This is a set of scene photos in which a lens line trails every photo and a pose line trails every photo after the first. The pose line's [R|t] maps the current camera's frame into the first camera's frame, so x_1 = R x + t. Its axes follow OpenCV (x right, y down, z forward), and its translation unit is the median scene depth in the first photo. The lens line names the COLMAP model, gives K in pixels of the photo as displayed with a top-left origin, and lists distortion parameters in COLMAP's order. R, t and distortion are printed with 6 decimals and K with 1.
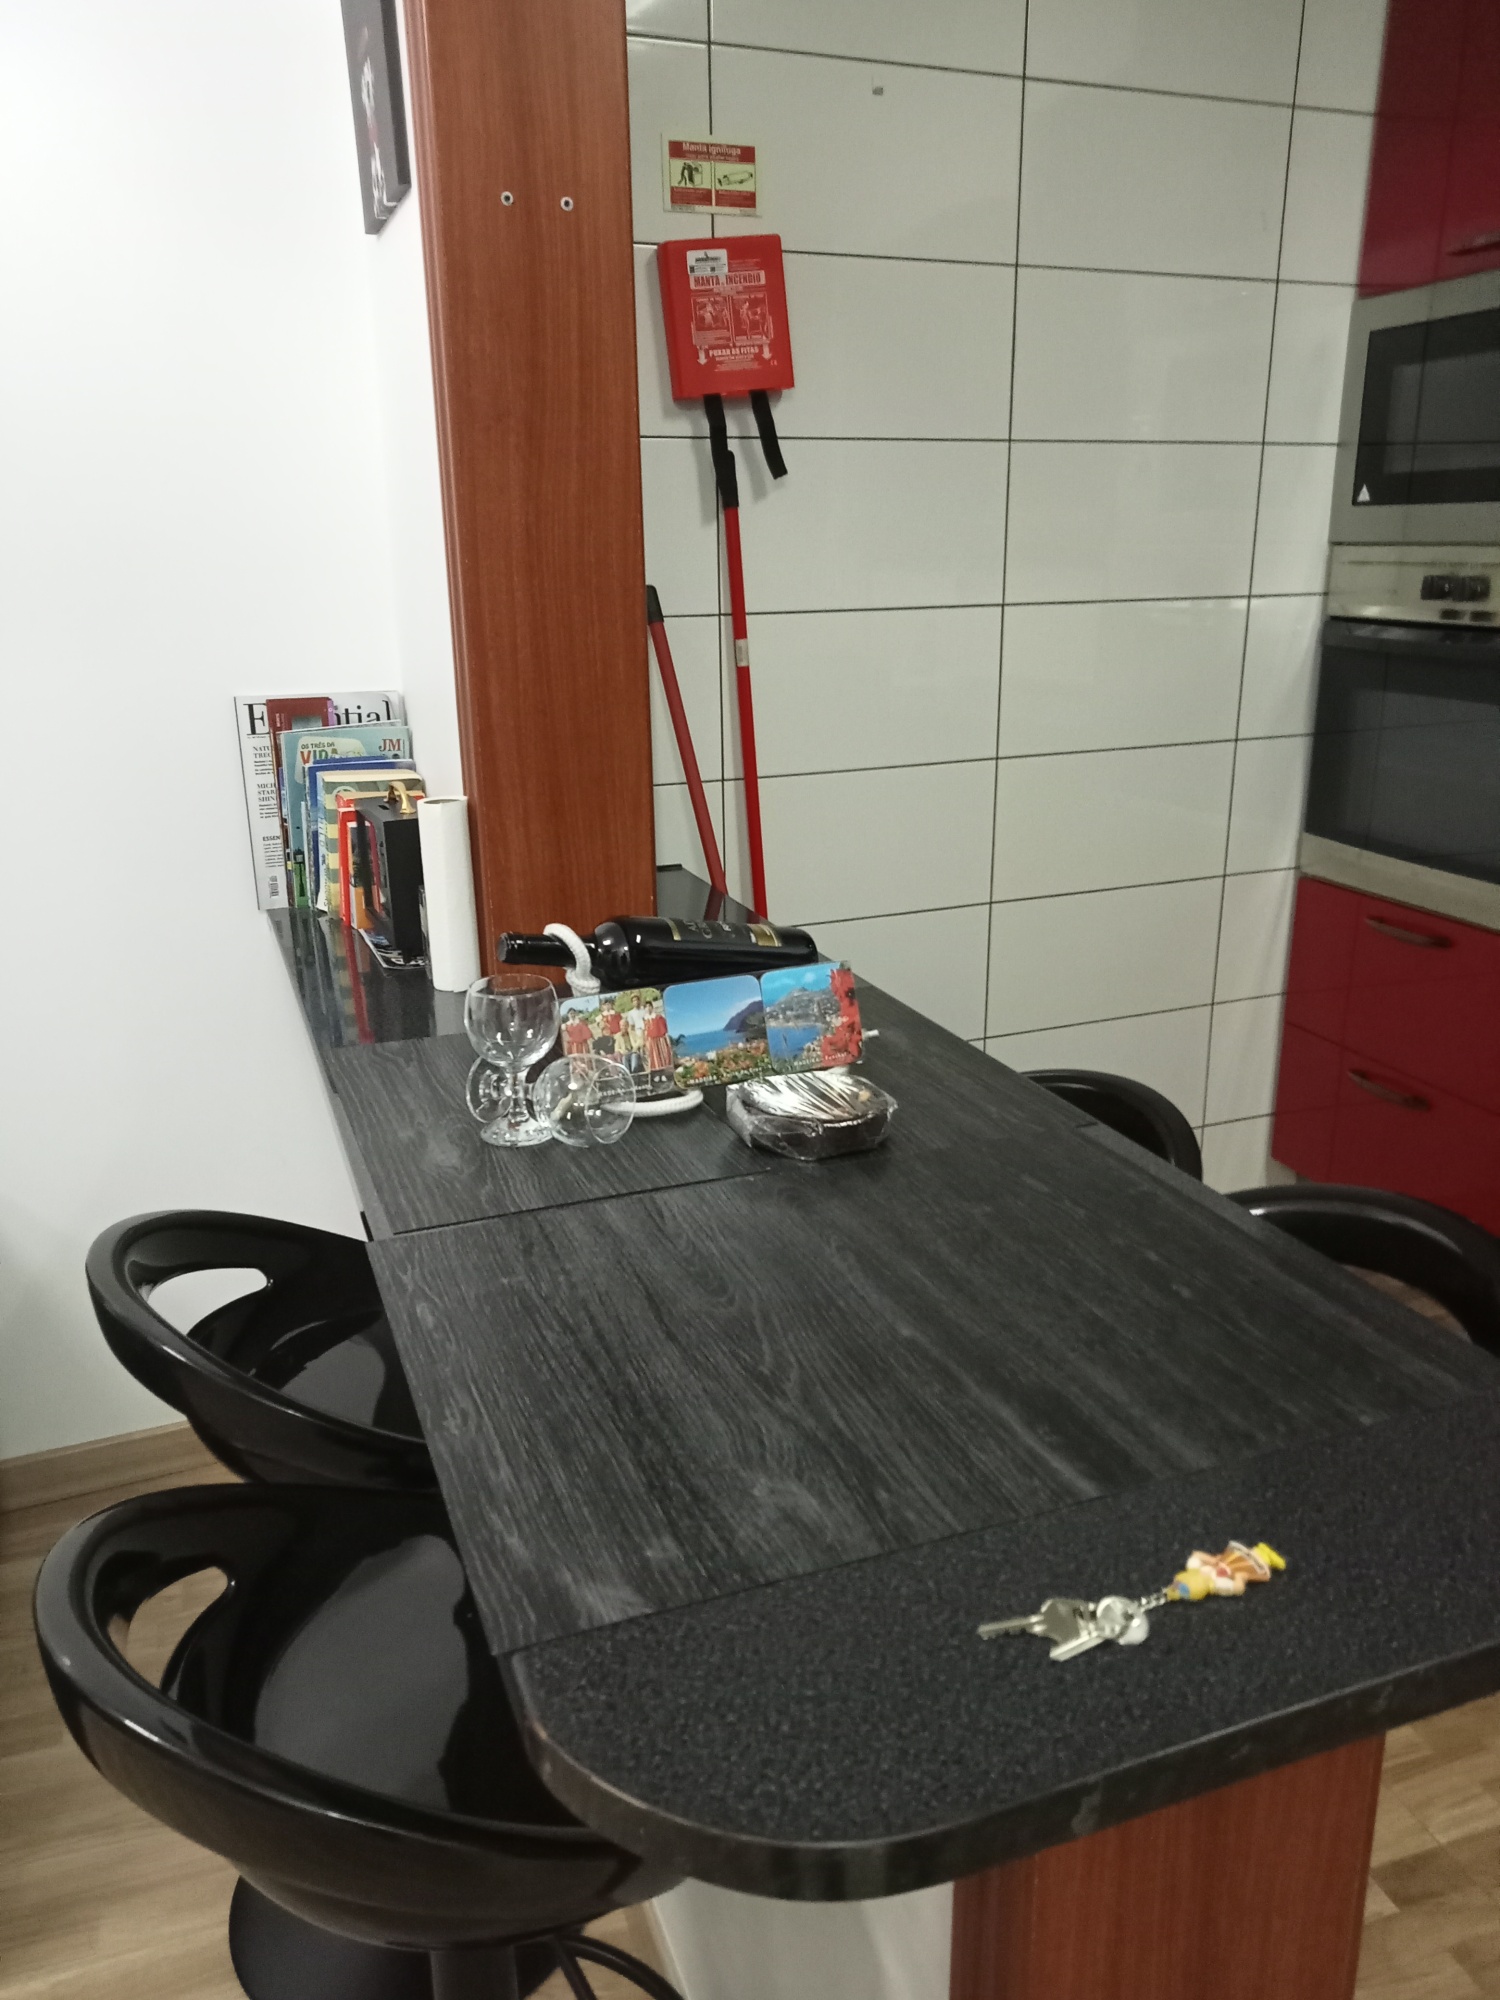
lens RADIAL K [[1498.8, 0, 747.8], [0, 1498.8, 1019.6], [0, 0, 1]] dist [0.029019, -0.038868]
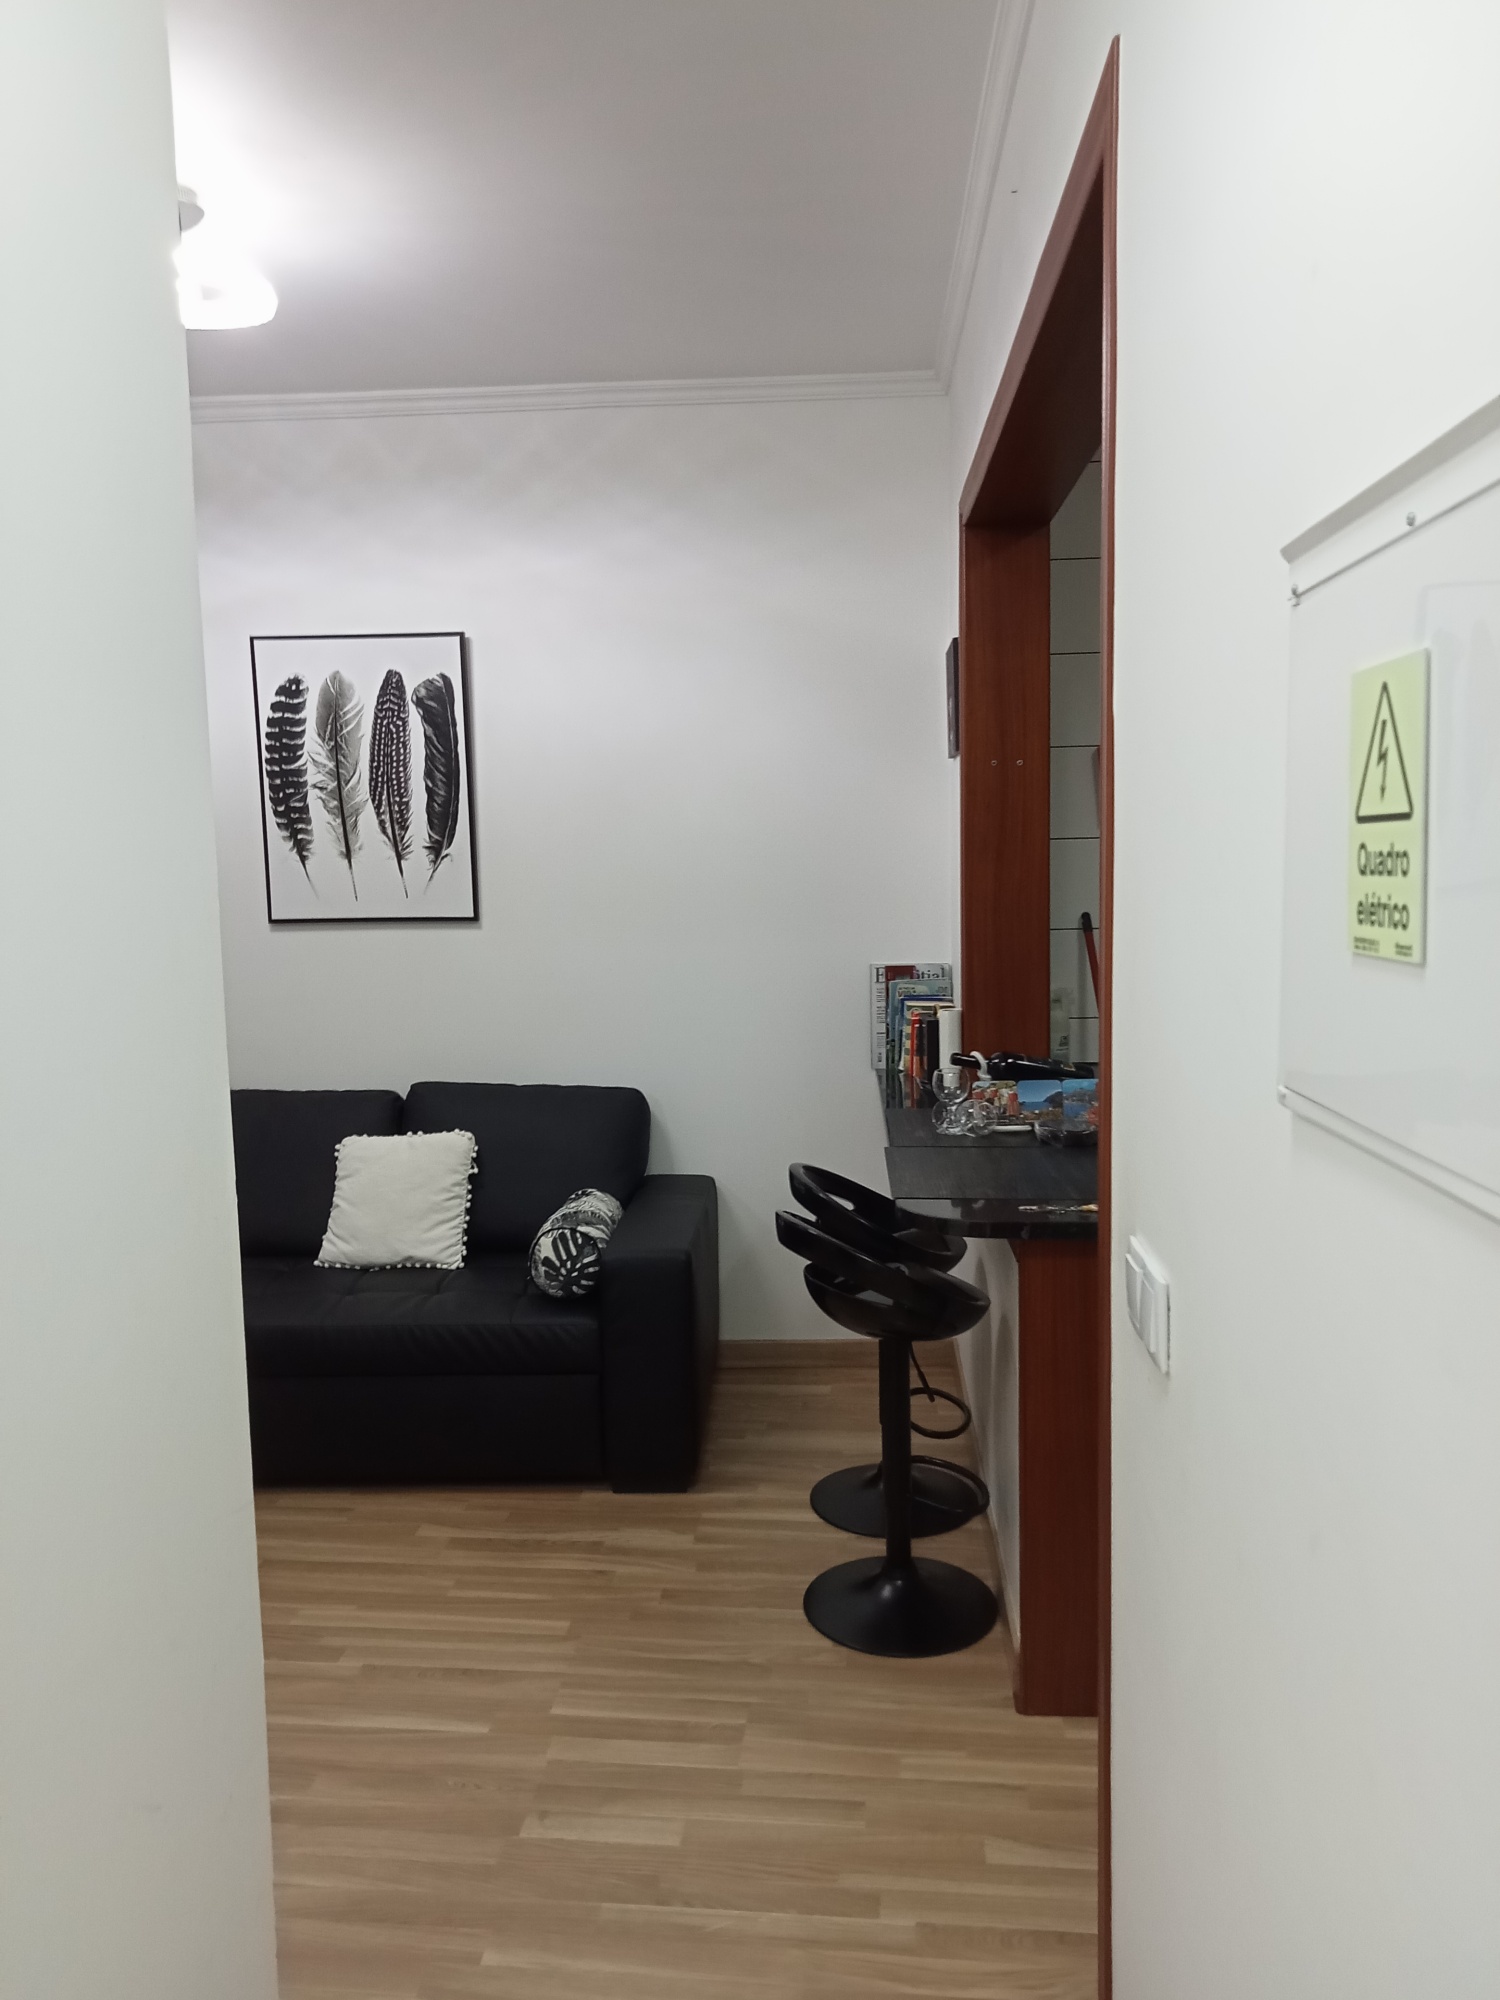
lens RADIAL K [[1498.8, 0, 742.5], [0, 1498.8, 1000.6], [0, 0, 1]] dist [0.029019, -0.038868]
pose [[0.906725, 0.038565, -0.419955, 0.377967], [-0.124881, 0.975701, -0.180031, 0.234865], [0.402808, 0.215683, 0.889509, -0.922845]]
